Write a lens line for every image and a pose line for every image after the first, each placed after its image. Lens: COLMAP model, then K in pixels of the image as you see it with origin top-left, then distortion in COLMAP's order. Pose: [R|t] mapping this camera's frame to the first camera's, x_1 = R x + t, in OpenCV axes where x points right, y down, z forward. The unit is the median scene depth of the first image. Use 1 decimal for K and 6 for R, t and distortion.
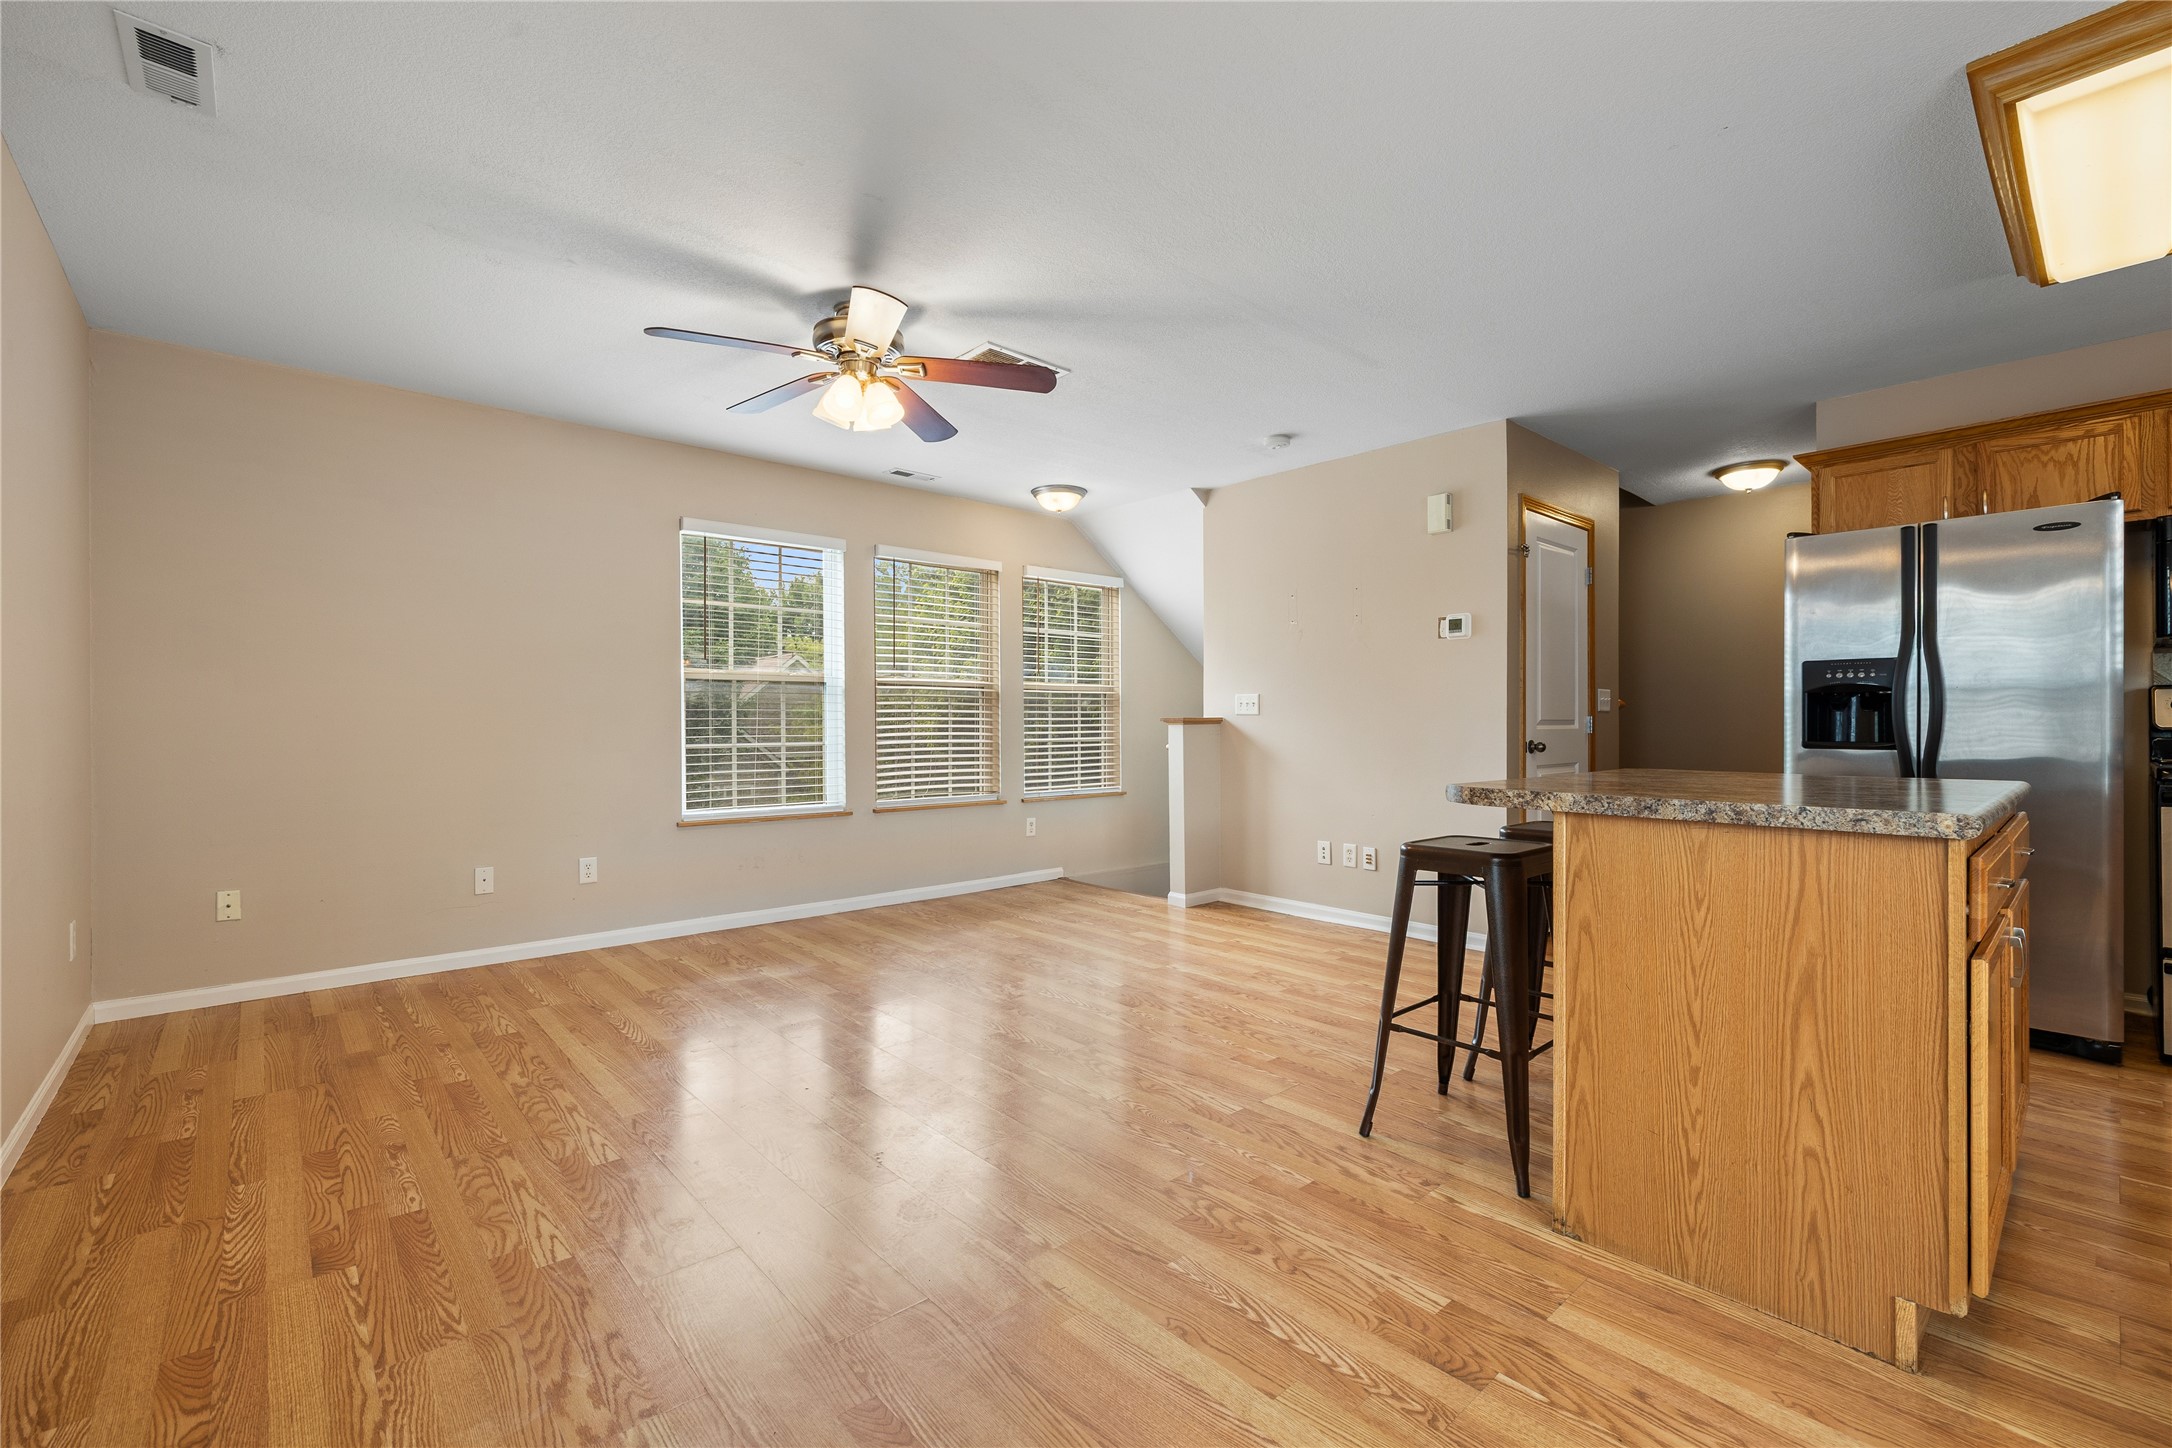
lens RADIAL K [[917.0, 0, 1086.5], [0, 917.0, 723.8], [0, 0, 1]] dist [-0.001229, 0.001122]
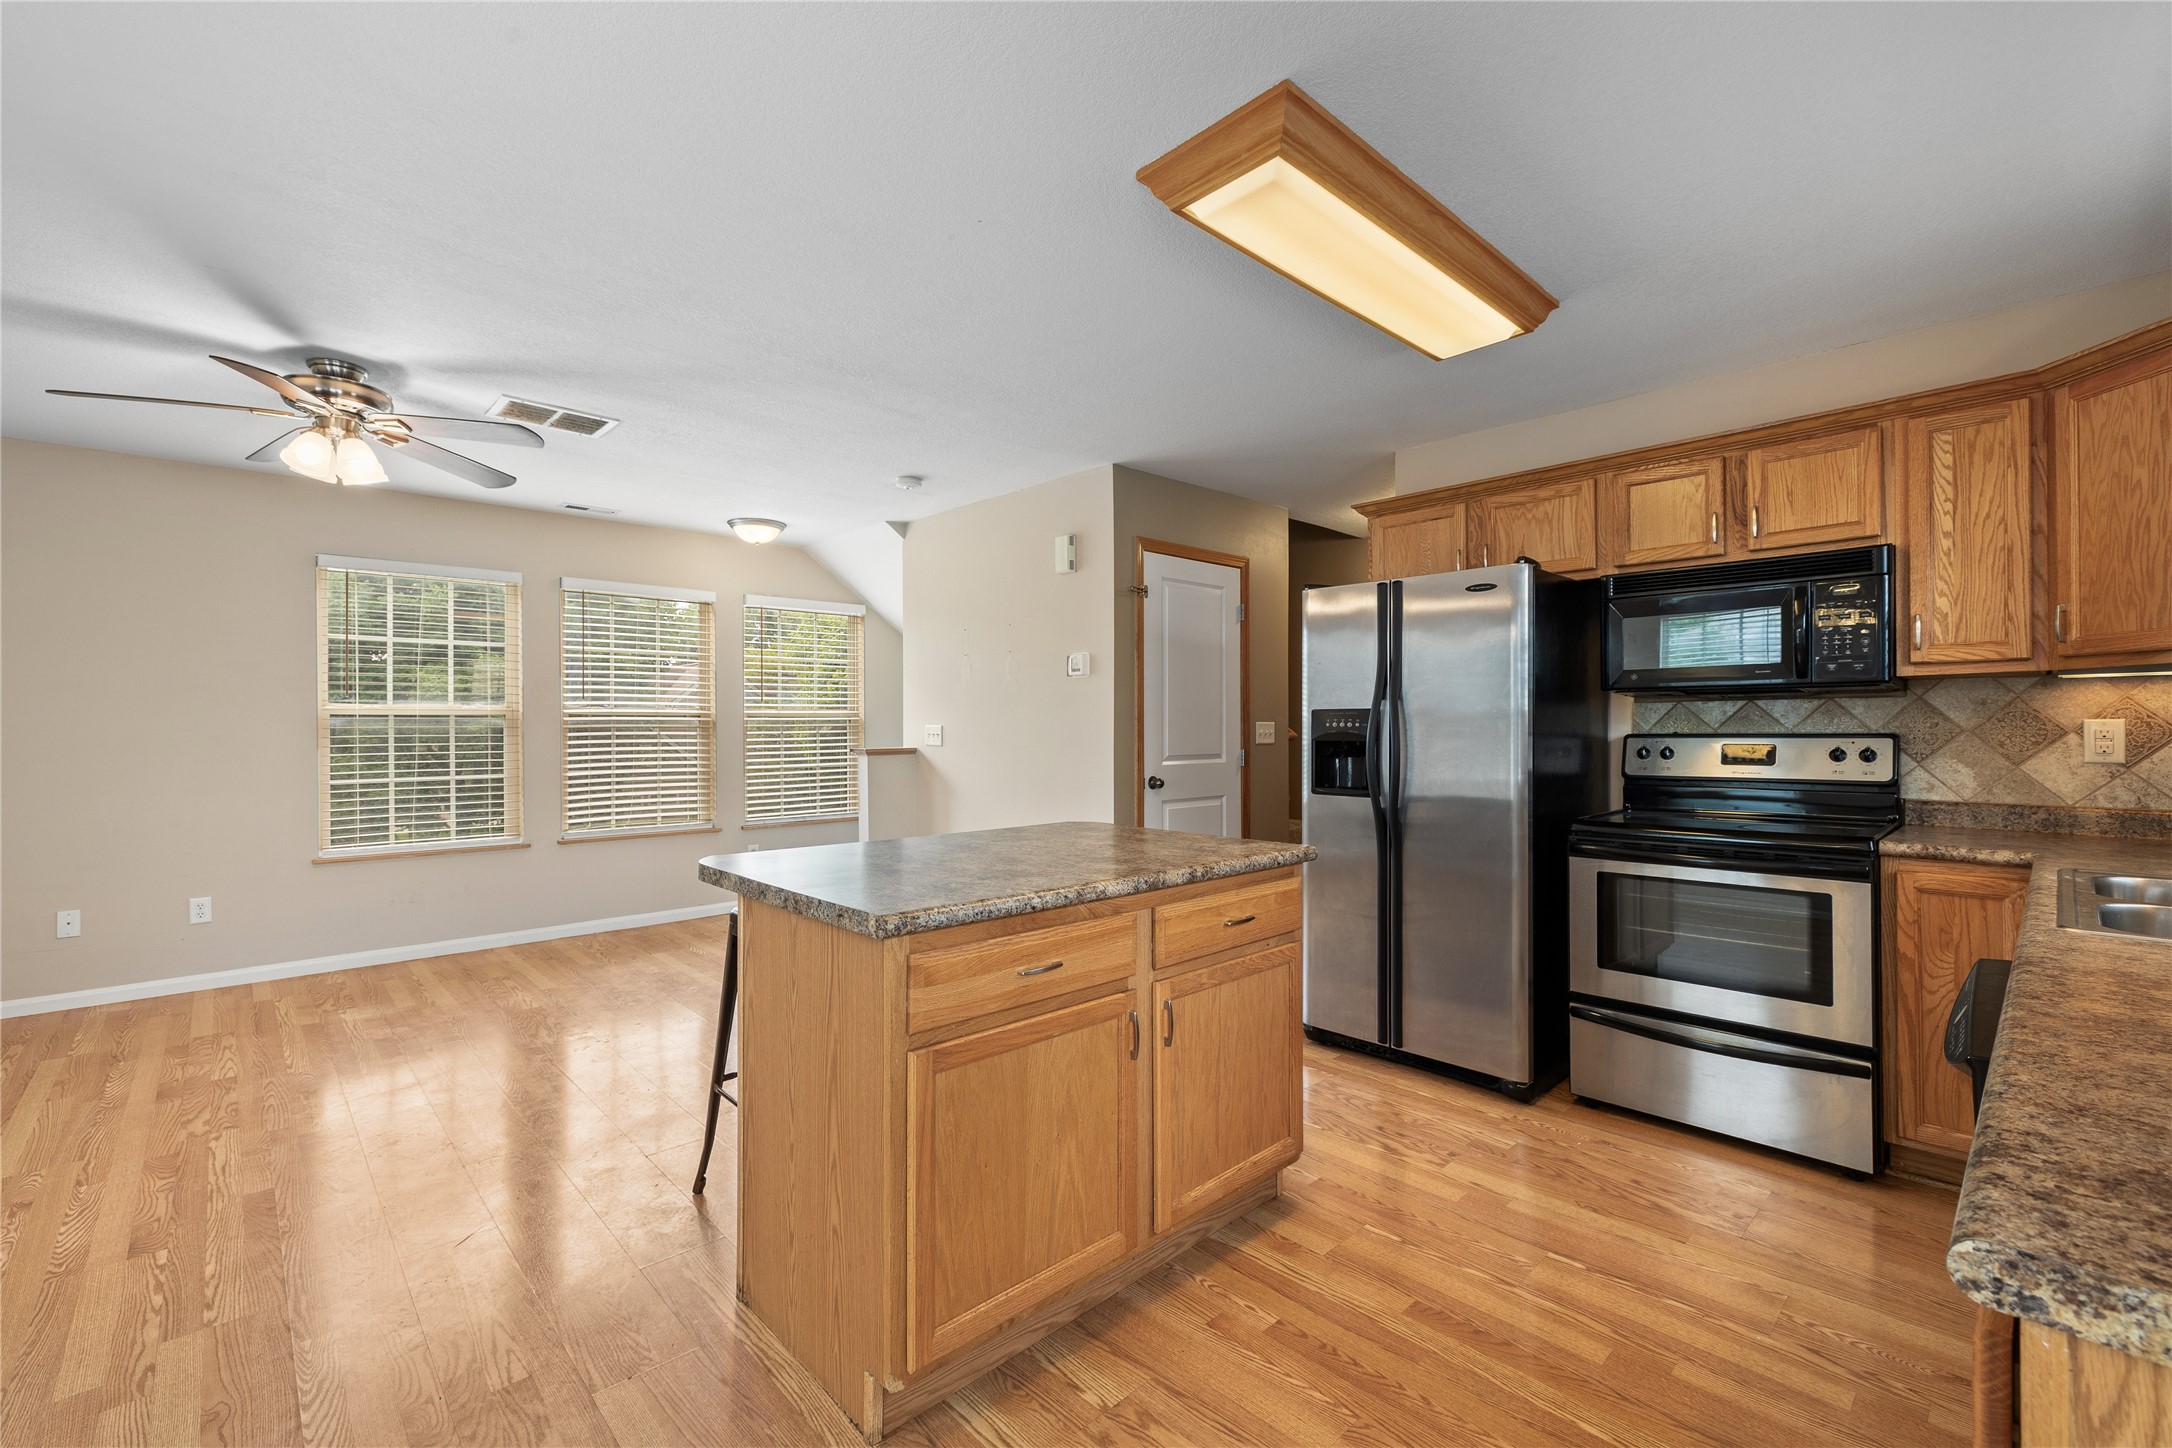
lens RADIAL K [[917.0, 0, 1088.7], [0, 917.0, 721.8], [0, 0, 1]] dist [-0.001229, 0.001122]
pose [[0.999652, -0.001138, 0.026346, 0.501546], [0.001233, 0.999993, -0.003605, -0.050871], [-0.026342, 0.003636, 0.999646, -0.025499]]
